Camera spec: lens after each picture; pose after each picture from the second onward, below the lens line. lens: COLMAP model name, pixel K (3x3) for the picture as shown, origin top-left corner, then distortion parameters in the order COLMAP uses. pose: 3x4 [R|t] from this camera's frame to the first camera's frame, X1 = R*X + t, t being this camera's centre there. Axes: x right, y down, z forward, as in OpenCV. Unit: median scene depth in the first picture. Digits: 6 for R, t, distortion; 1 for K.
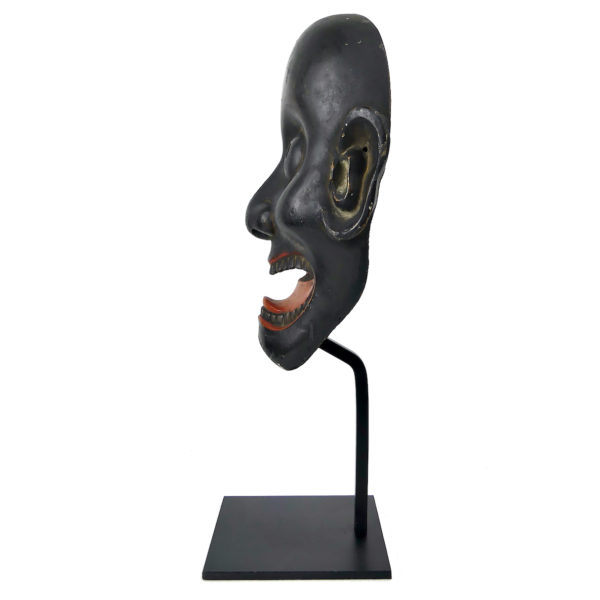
lens RADIAL K [[707.8, 0, 300.1], [0, 707.8, 302.5], [0, 0, 1]] dist [-0.038695, 0.000000]
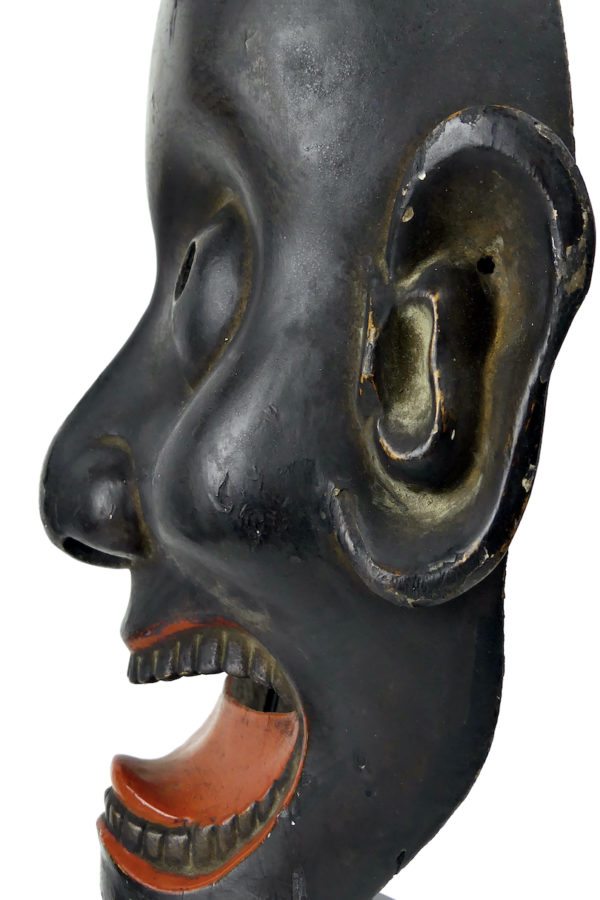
lens RADIAL K [[1324.9, 0, 300.8], [0, 1324.9, 445.3], [0, 0, 1]] dist [-0.105524, 0.000000]
pose [[0.988919, -0.042728, 0.142178, -0.052461], [0.050343, 0.997459, -0.050401, -0.121774], [-0.139663, 0.057000, 0.988557, 0.496527]]
